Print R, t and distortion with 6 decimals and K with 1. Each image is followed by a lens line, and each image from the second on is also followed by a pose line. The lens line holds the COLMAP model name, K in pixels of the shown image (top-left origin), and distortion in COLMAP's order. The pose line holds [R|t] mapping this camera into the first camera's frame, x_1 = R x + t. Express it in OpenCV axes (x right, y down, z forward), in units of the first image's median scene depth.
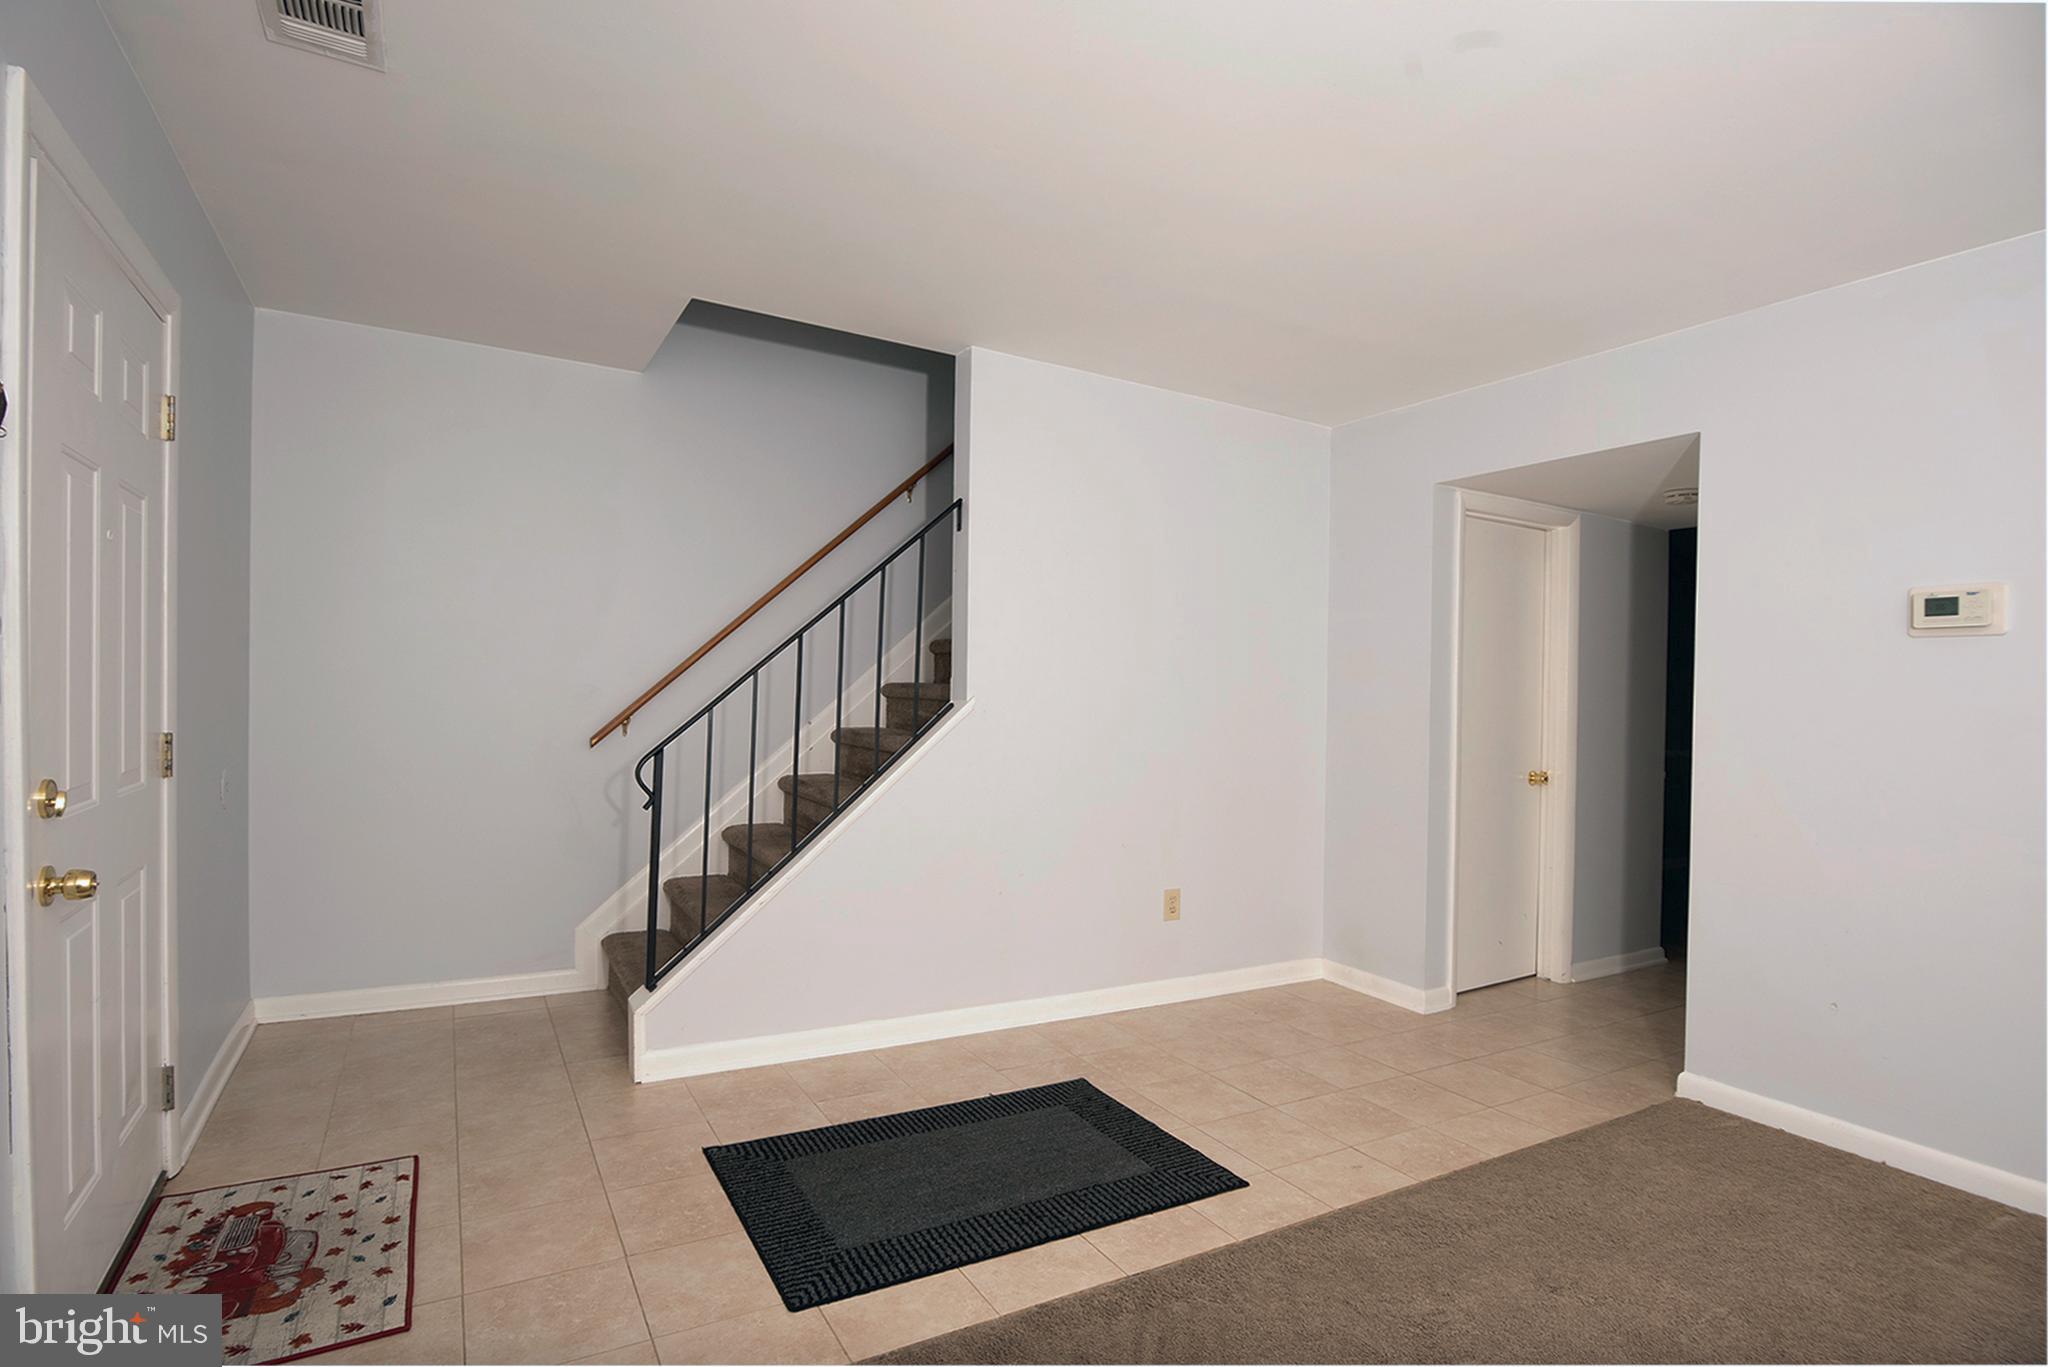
lens RADIAL K [[1003.6, 0, 1017.8], [0, 1003.6, 691.3], [0, 0, 1]] dist [-0.015463, 0.000579]
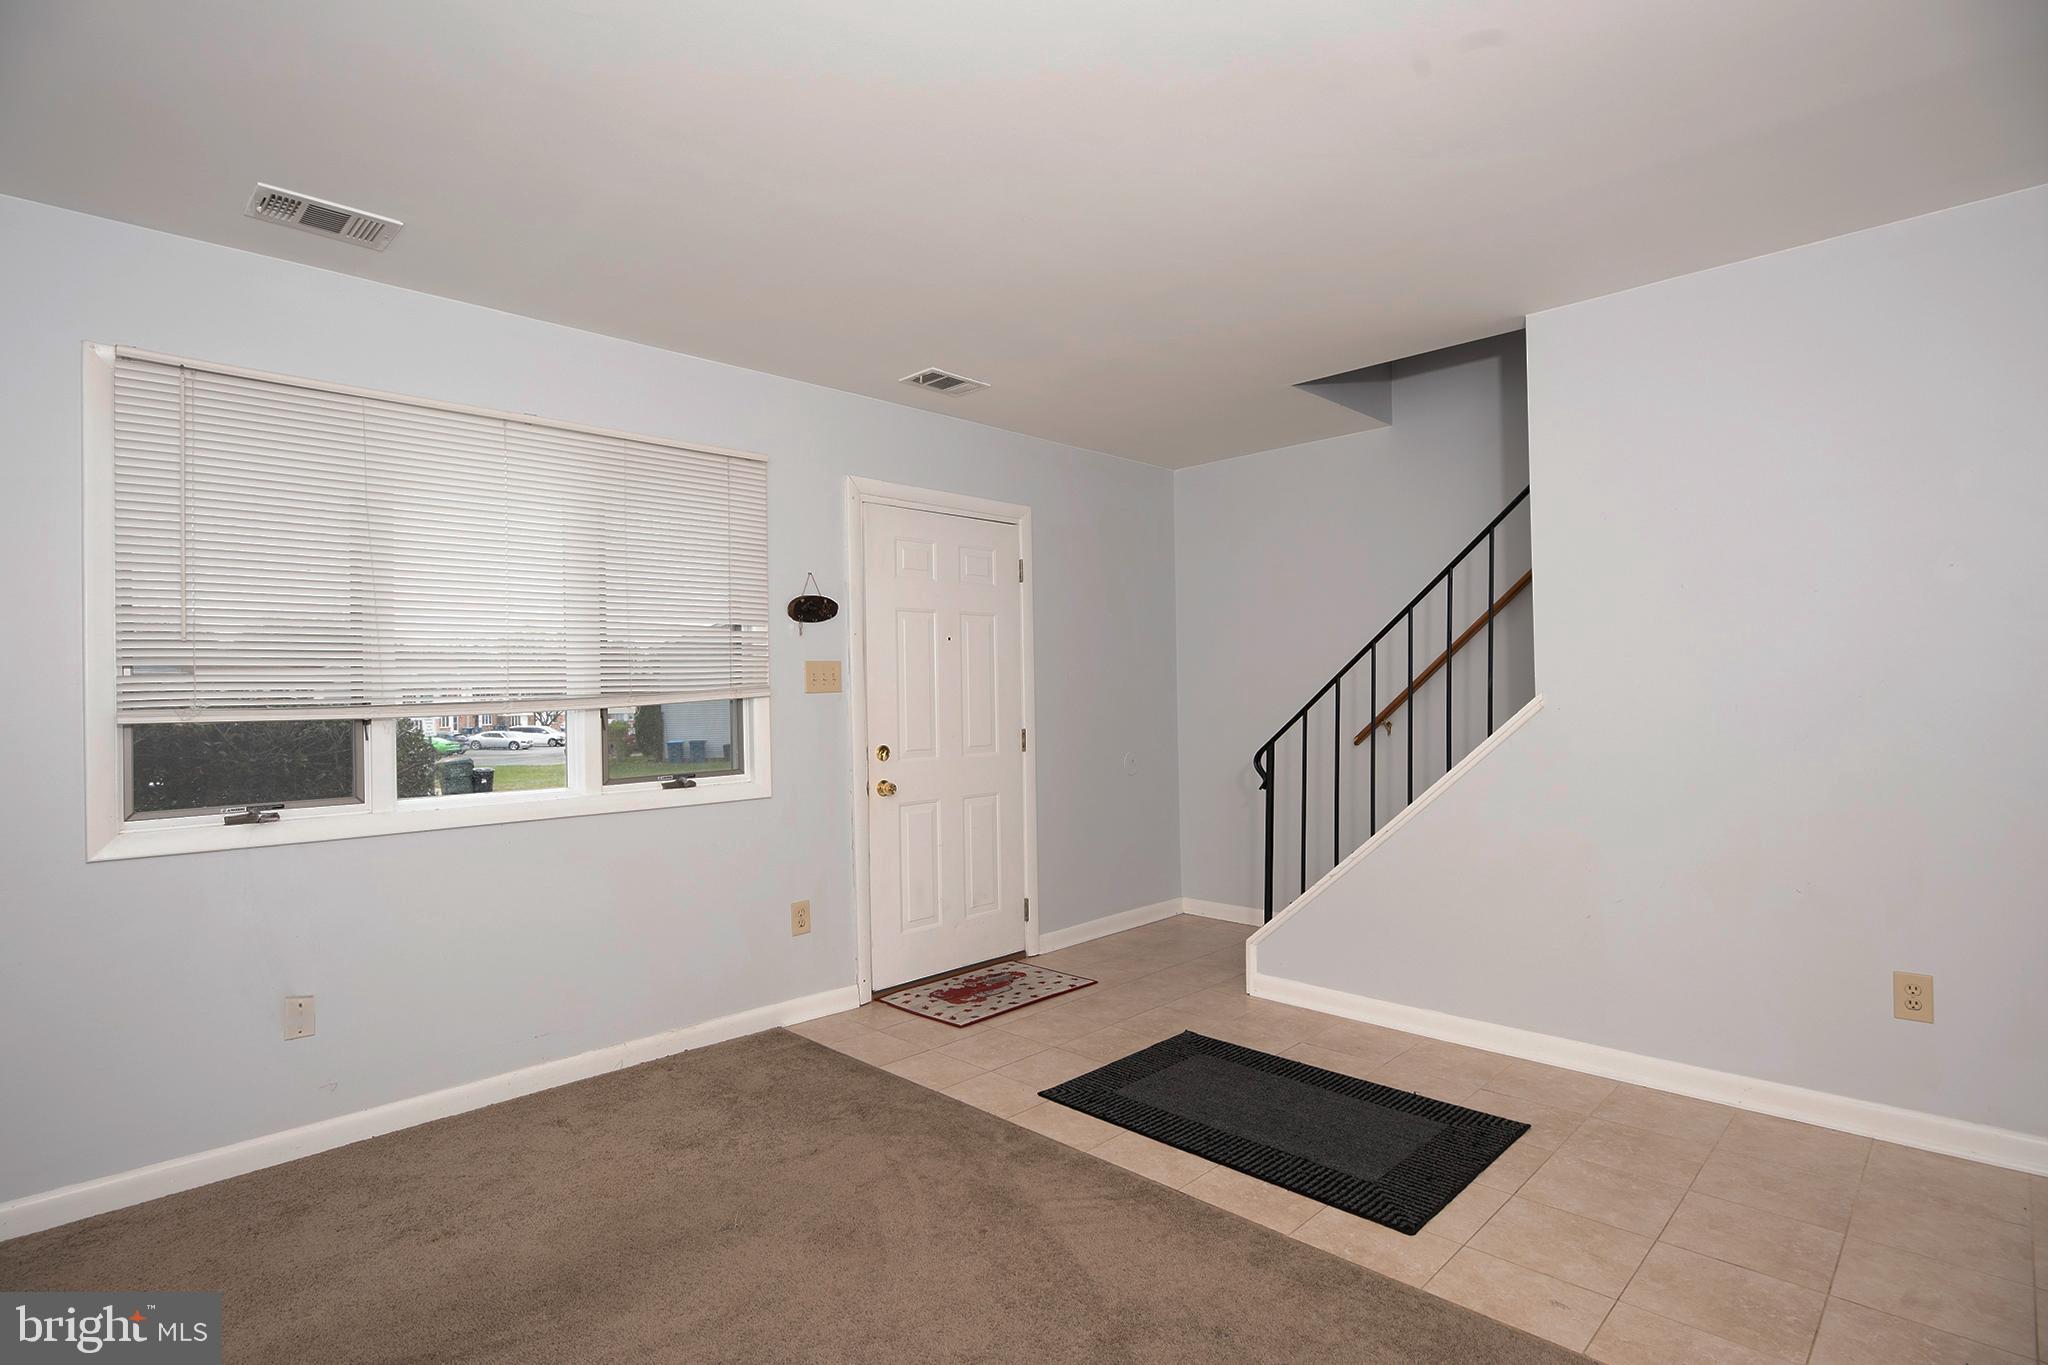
lens RADIAL K [[1003.6, 0, 1013.5], [0, 1003.6, 693.8], [0, 0, 1]] dist [-0.015463, 0.000579]
pose [[0.262745, -0.033528, -0.964283, 0.935941], [0.033045, 0.999122, -0.025735, 0.017717], [0.964299, -0.025103, 0.263622, 0.396372]]
